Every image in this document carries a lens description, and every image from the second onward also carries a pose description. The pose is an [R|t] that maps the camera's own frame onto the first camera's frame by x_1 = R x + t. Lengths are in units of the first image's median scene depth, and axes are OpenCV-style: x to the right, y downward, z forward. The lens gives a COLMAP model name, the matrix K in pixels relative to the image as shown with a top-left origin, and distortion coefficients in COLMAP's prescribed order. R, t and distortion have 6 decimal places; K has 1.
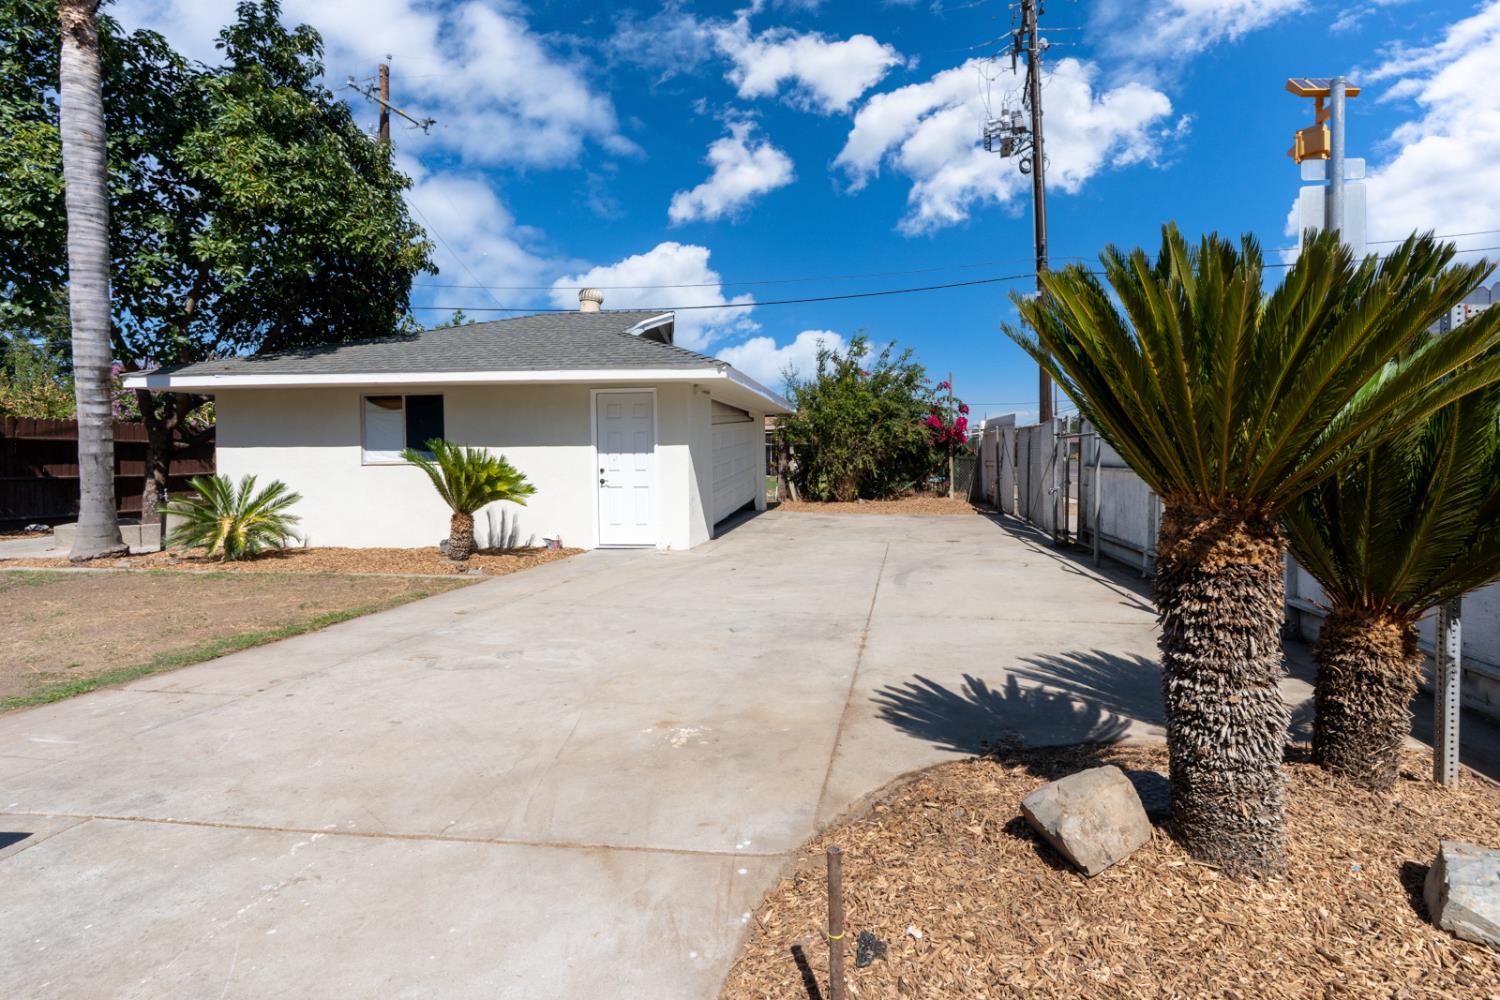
lens RADIAL K [[690.1, 0, 789.4], [0, 690.1, 467.4], [0, 0, 1]] dist [-0.012693, 0.005828]
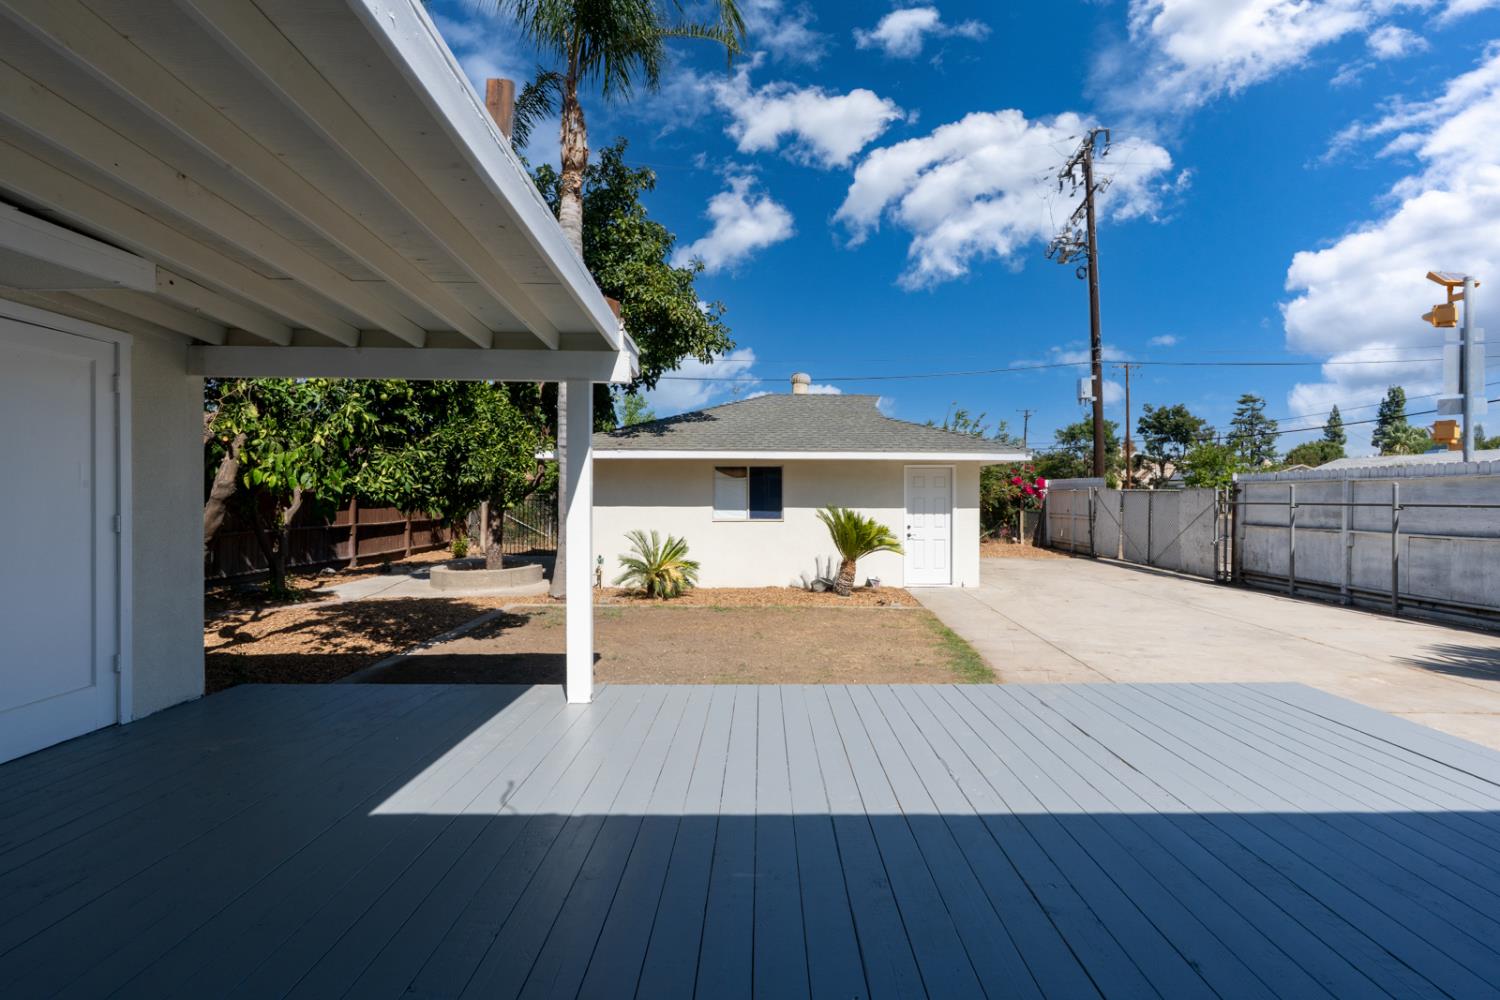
lens RADIAL K [[690.1, 0, 759.4], [0, 690.1, 494.4], [0, 0, 1]] dist [-0.012693, 0.005828]
pose [[0.995542, 0.009225, 0.093867, -0.719332], [-0.007247, 0.999745, -0.021396, -0.028886], [-0.094040, 0.020620, 0.995355, -0.284475]]
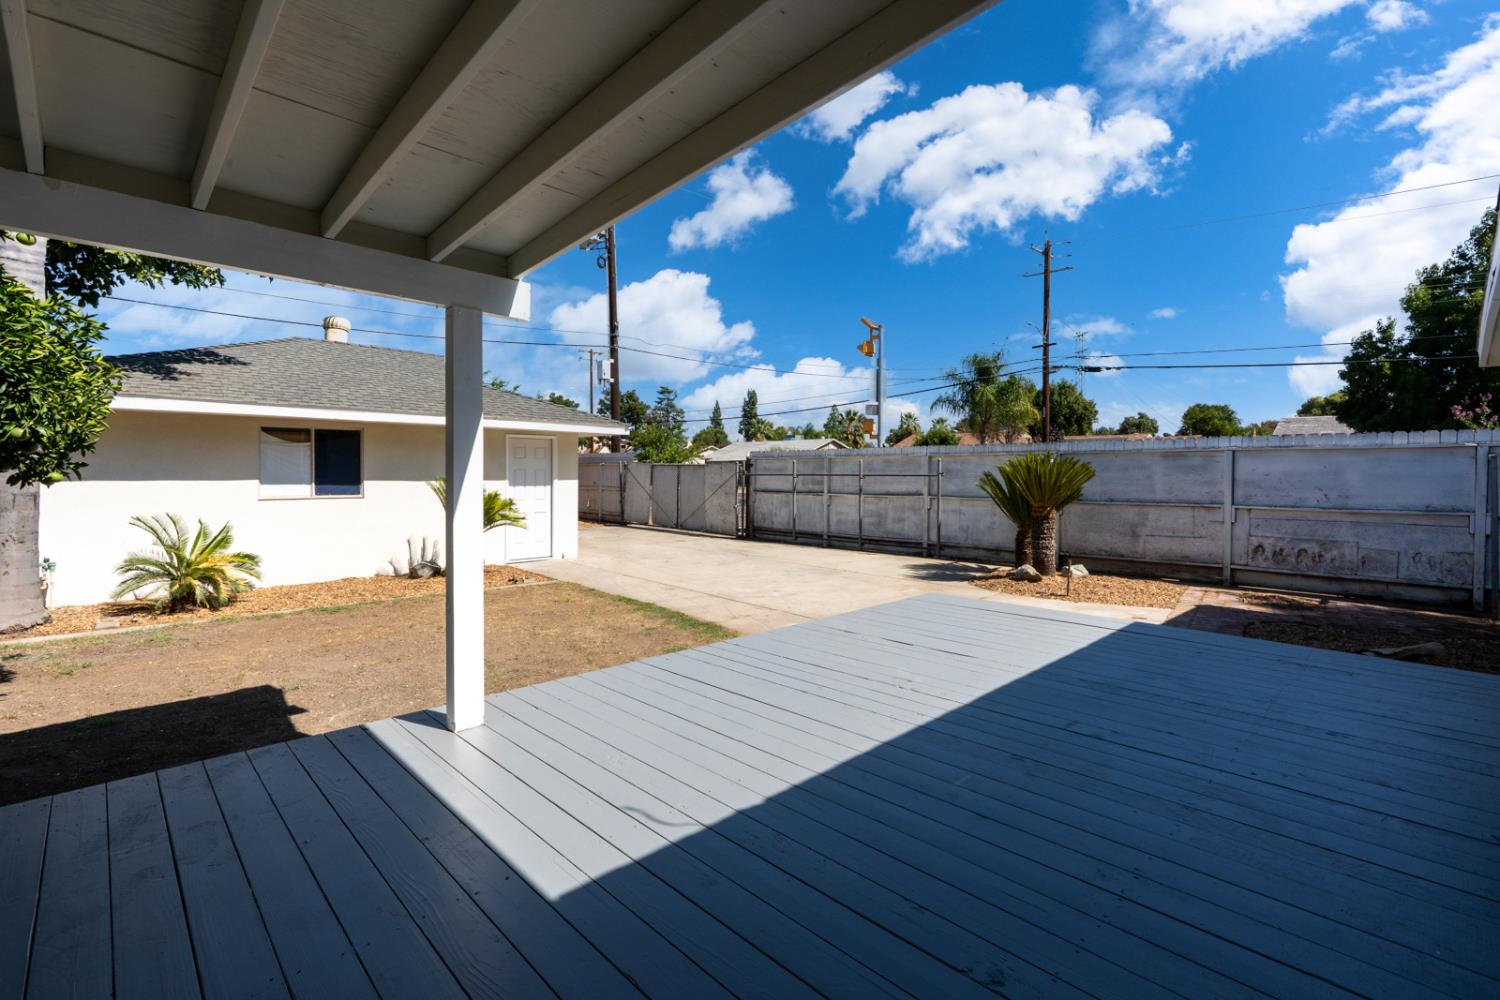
lens RADIAL K [[690.1, 0, 766.9], [0, 690.1, 482.2], [0, 0, 1]] dist [-0.012693, 0.005828]
pose [[0.639457, -0.001925, 0.768825, -0.986275], [0.005768, 0.999981, -0.002293, -0.023589], [-0.768806, 0.005901, 0.639455, -0.148736]]
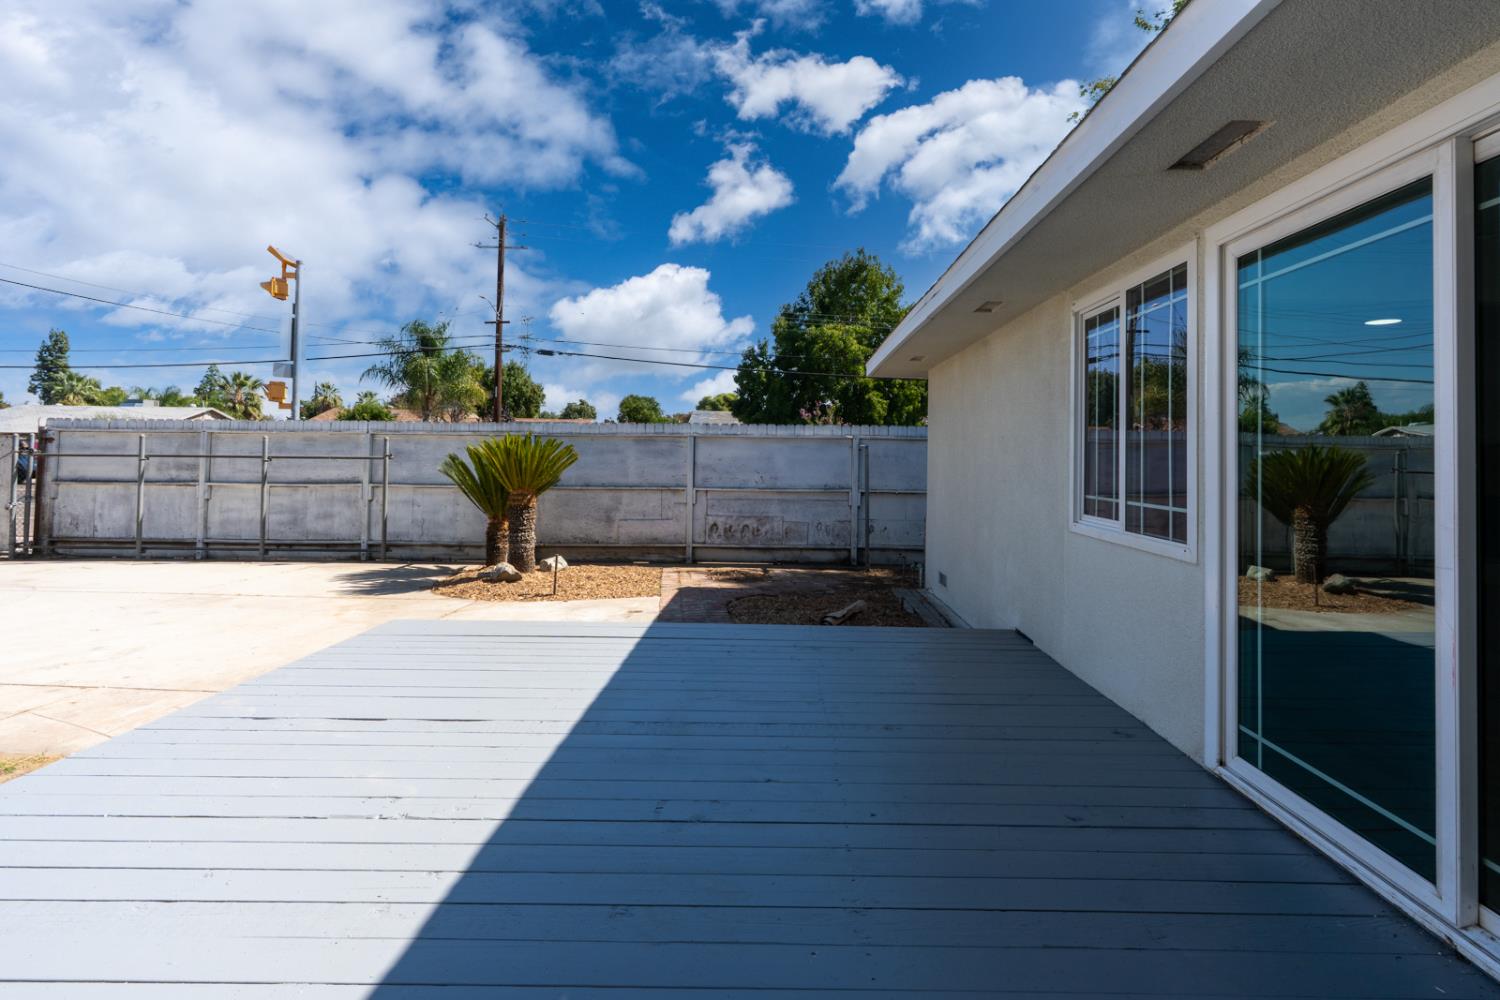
lens RADIAL K [[690.1, 0, 778.6], [0, 690.1, 446.1], [0, 0, 1]] dist [-0.012693, 0.005828]
pose [[-0.096188, 0.023911, 0.995076, -0.856350], [0.006706, 0.999704, -0.023374, -0.027951], [-0.995341, 0.004424, -0.096320, -0.045901]]
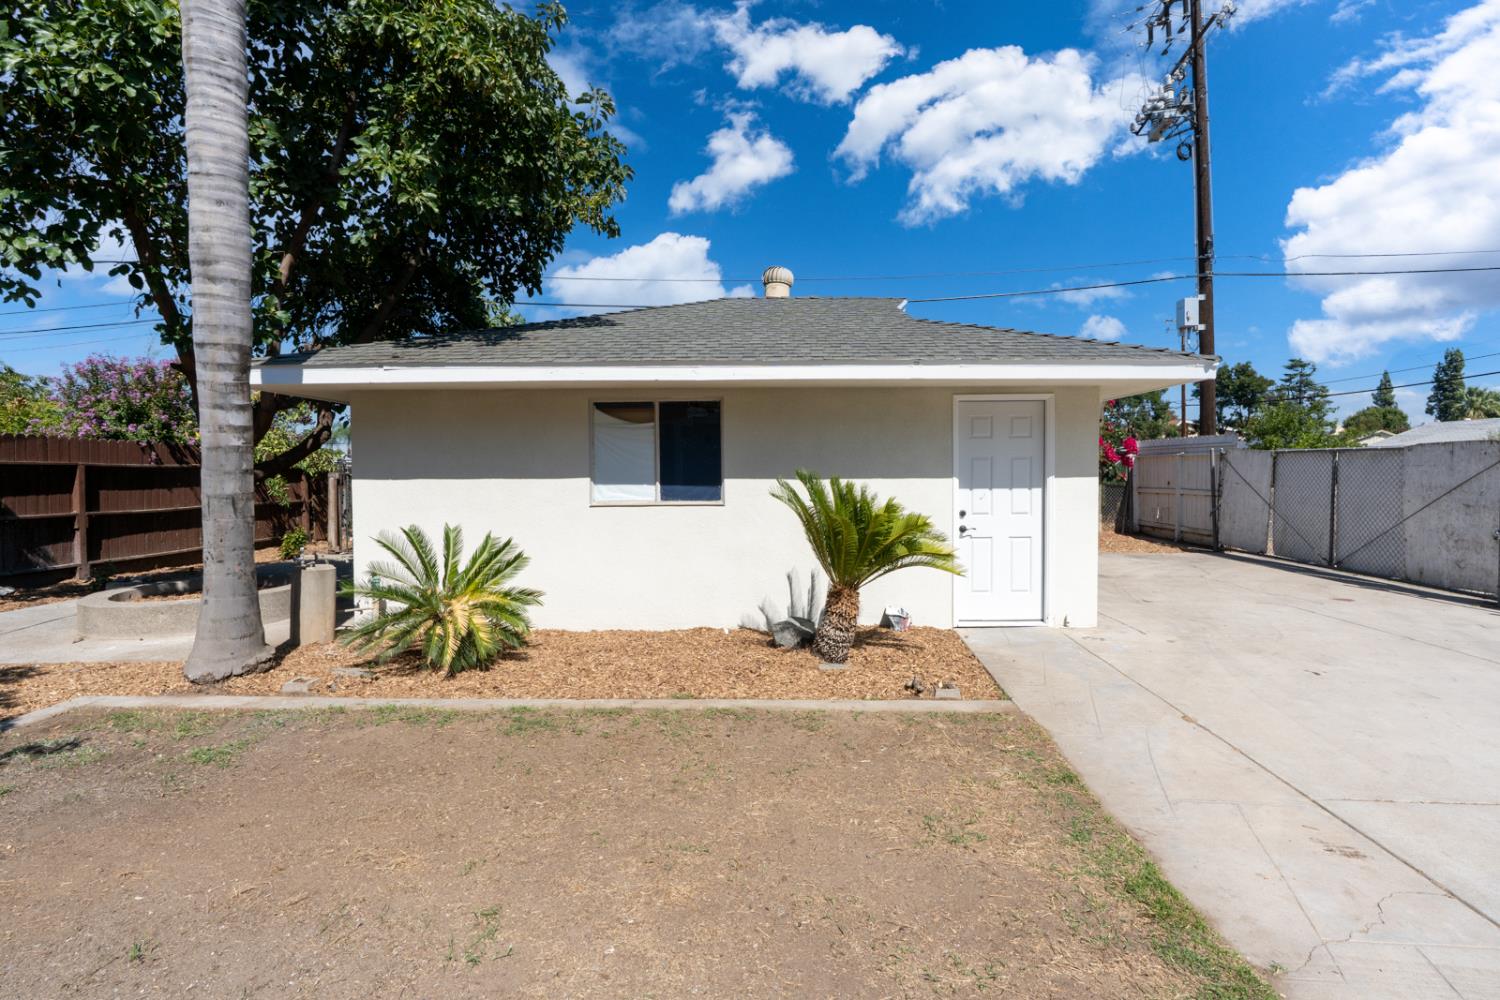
lens RADIAL K [[690.1, 0, 765.2], [0, 690.1, 491.6], [0, 0, 1]] dist [-0.012693, 0.005828]
pose [[0.997296, -0.001986, 0.073459, -0.552271], [0.001450, 0.999972, 0.007349, -0.024328], [-0.073472, -0.007222, 0.997271, 0.353950]]
